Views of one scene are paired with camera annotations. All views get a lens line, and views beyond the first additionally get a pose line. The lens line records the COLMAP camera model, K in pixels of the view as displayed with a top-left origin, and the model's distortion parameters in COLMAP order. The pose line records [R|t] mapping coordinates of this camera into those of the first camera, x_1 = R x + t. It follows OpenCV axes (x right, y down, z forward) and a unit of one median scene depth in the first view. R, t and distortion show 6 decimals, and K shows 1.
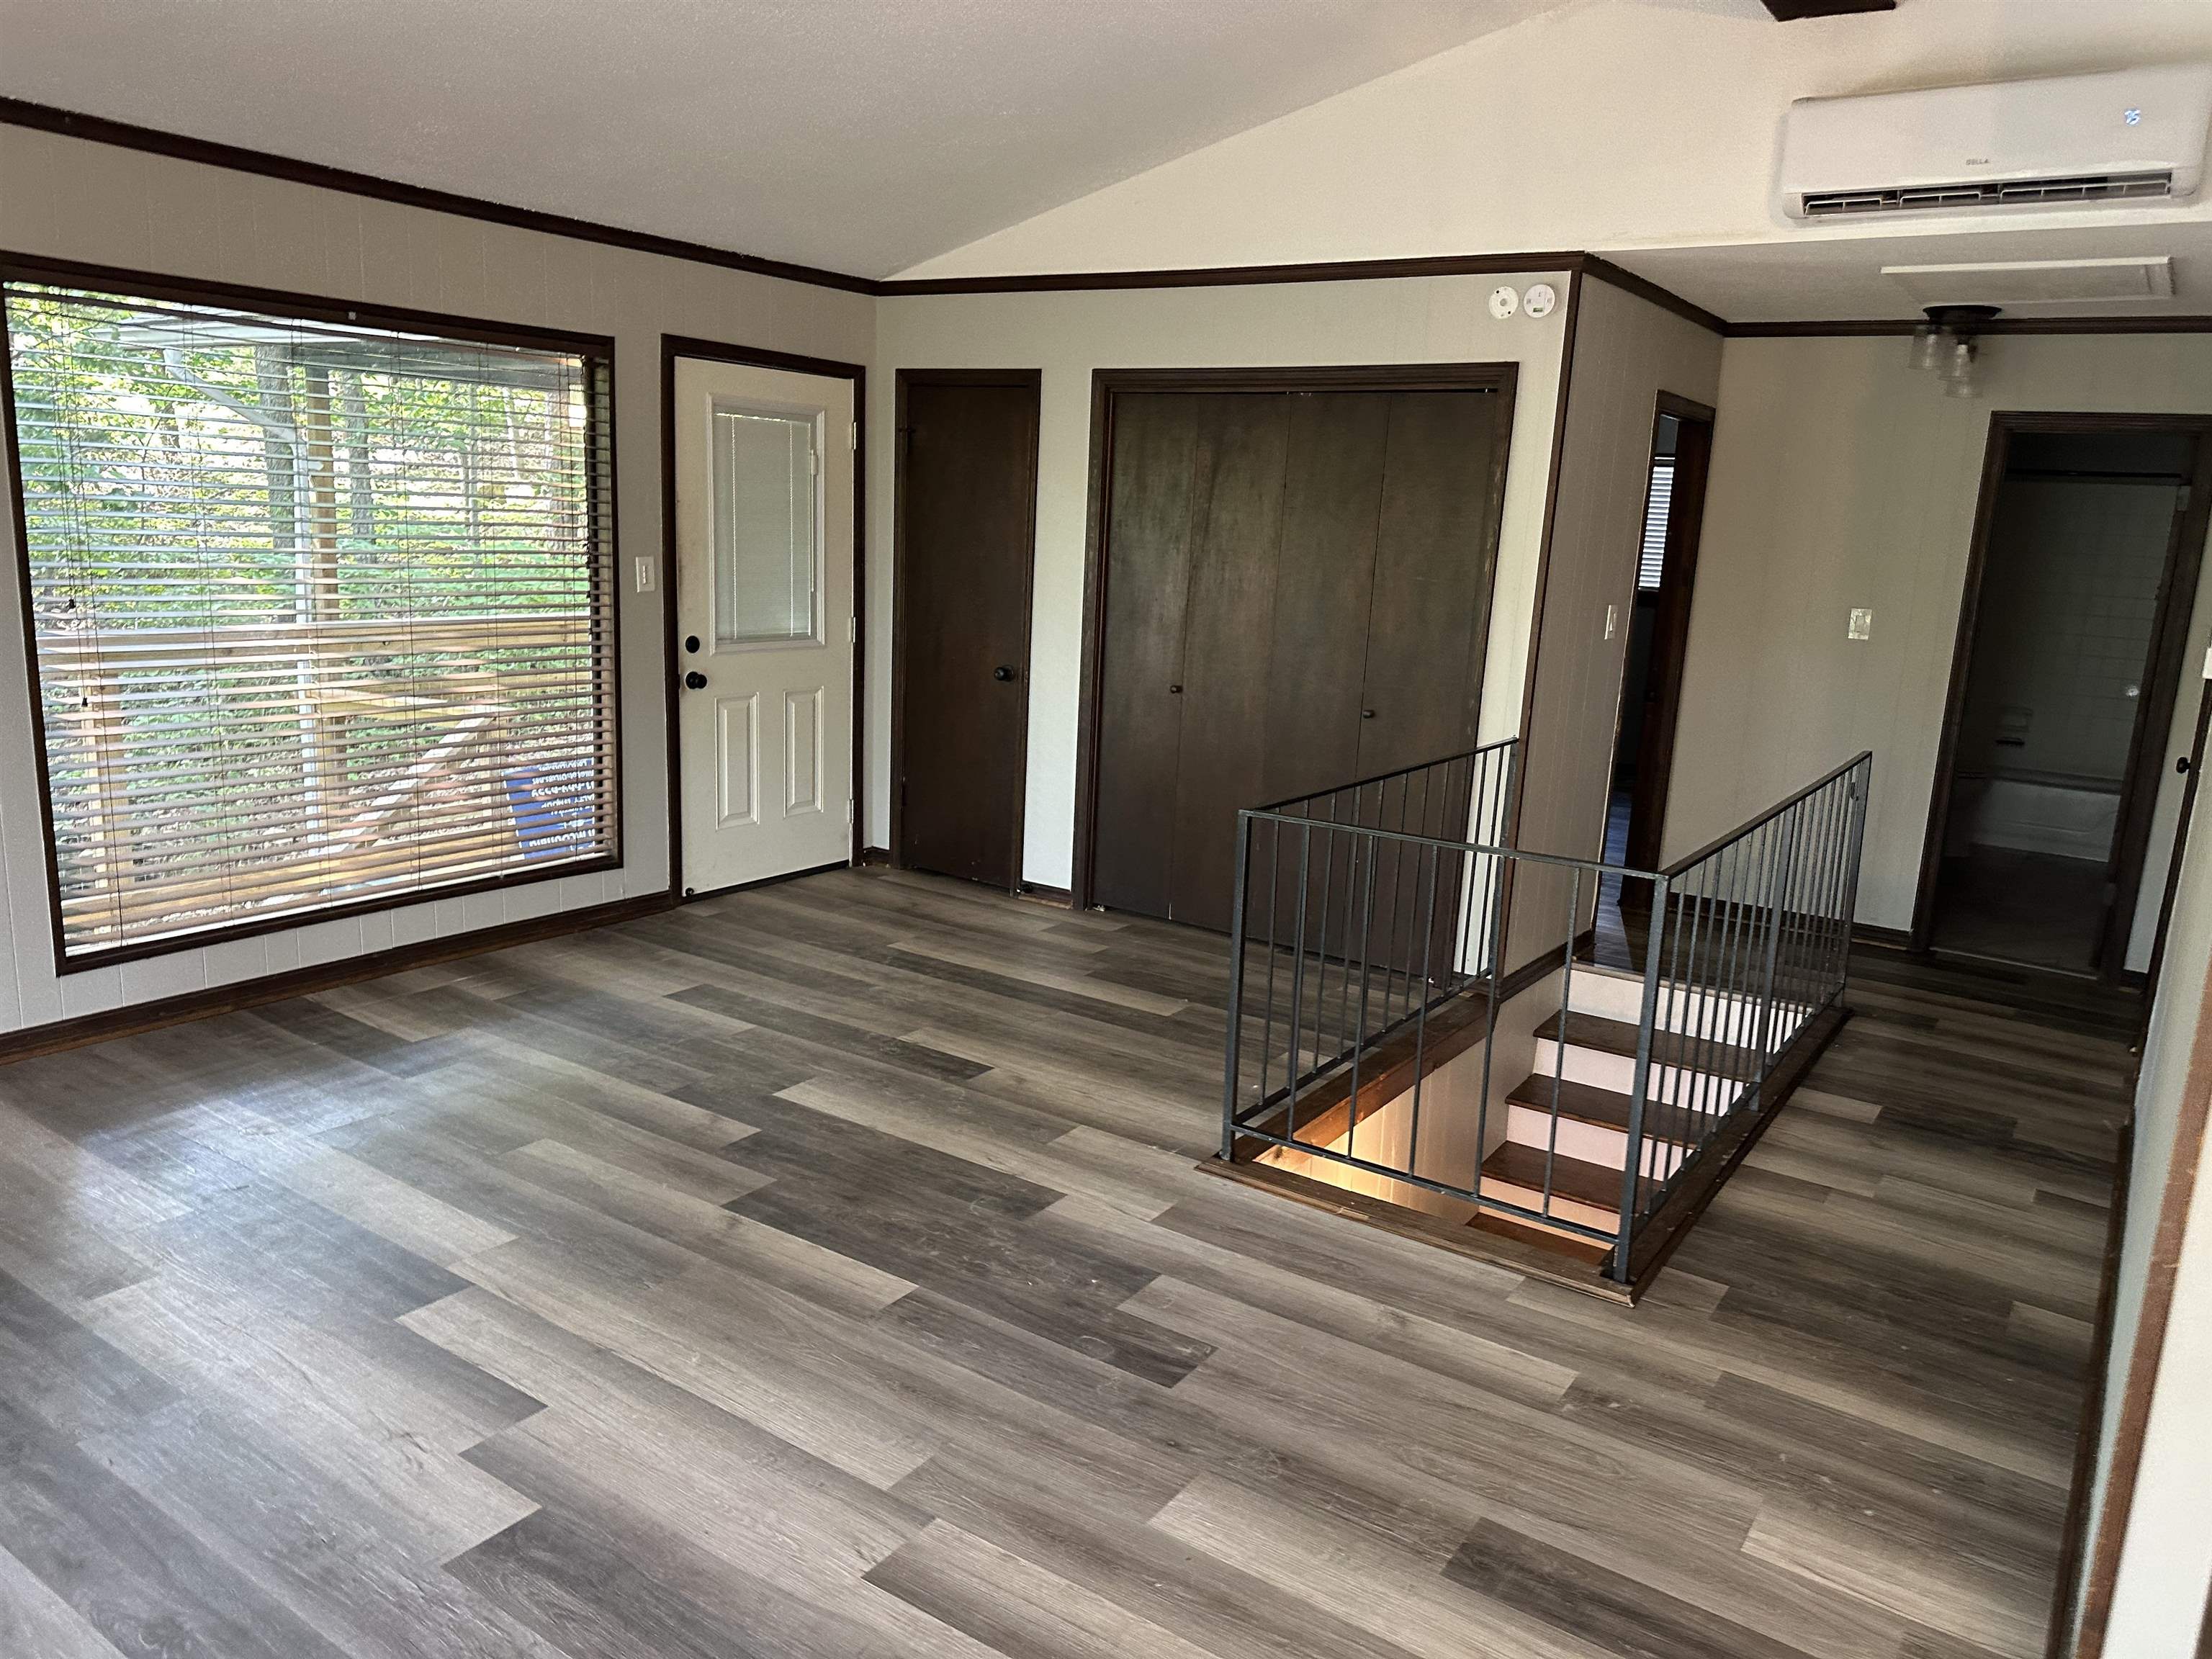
lens RADIAL K [[1548.6, 0, 1115.7], [0, 1548.6, 839.2], [0, 0, 1]] dist [0.037230, -0.025466]
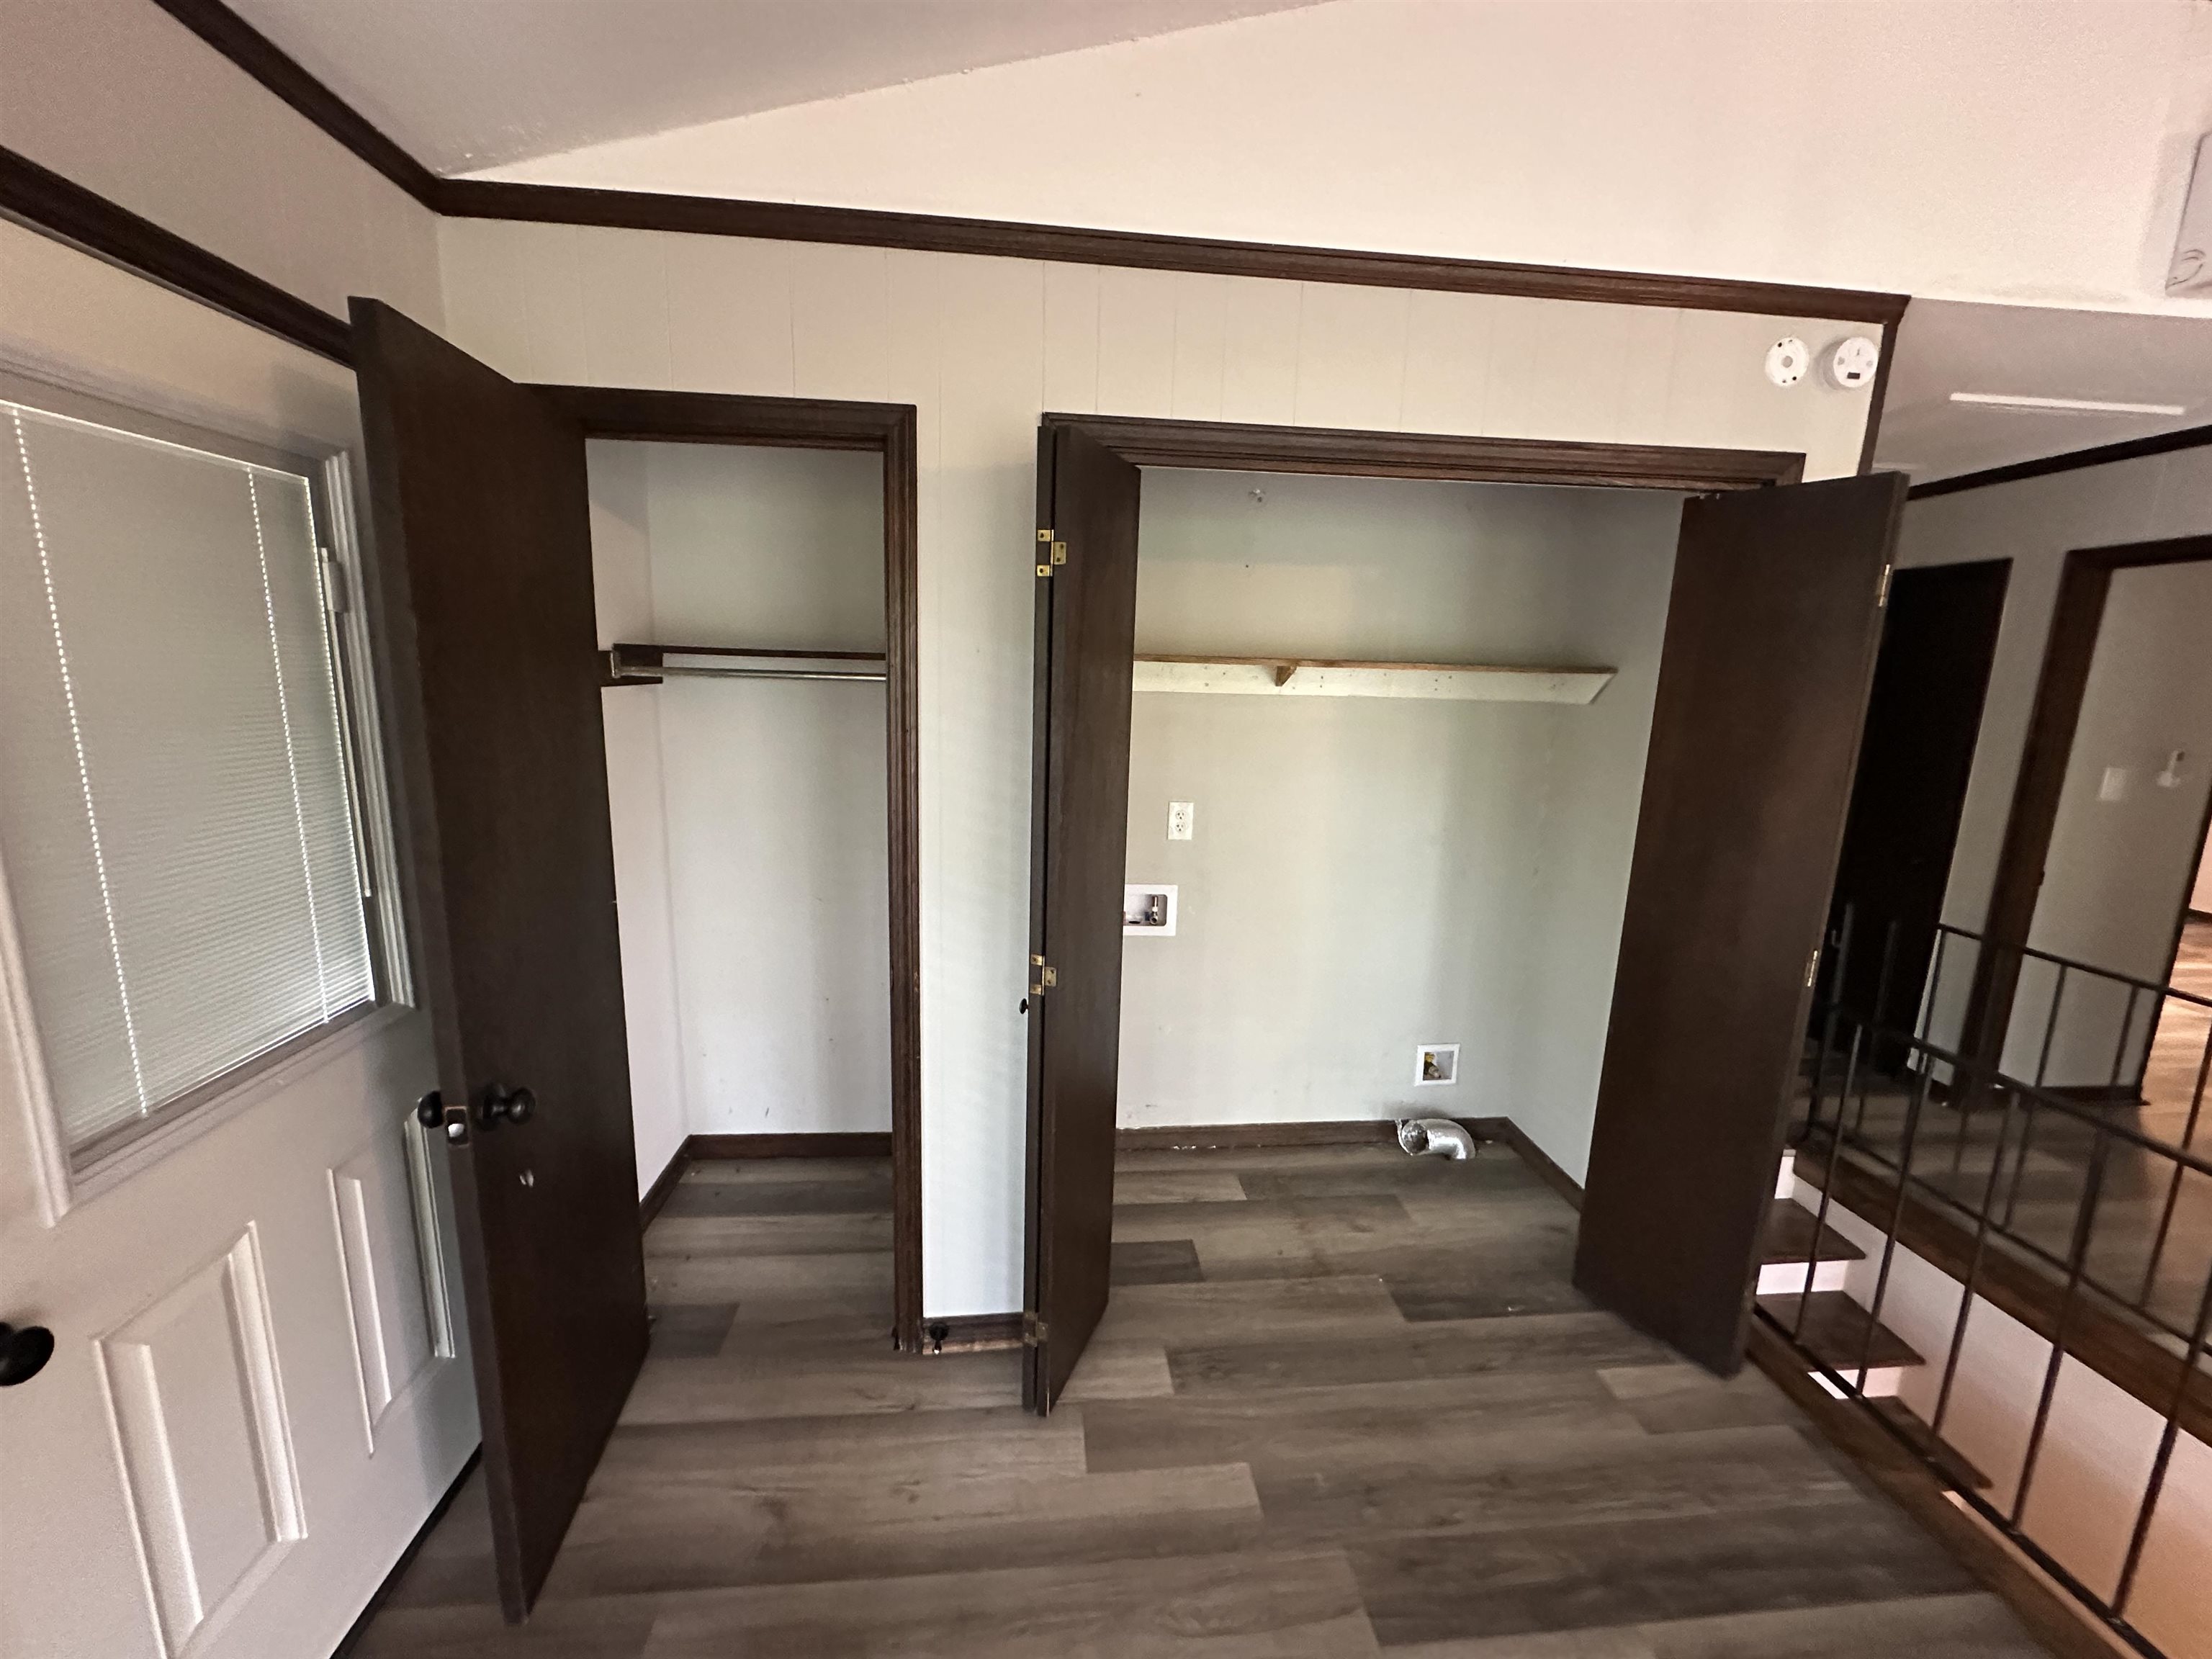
lens RADIAL K [[887.4, 0, 1117.6], [0, 887.4, 833.5], [0, 0, 1]] dist [-0.005225, -0.000232]
pose [[0.768251, -0.143631, 0.623828, -0.297973], [0.147767, 0.987975, 0.045497, -0.253257], [-0.622861, 0.057228, 0.780236, 1.113246]]
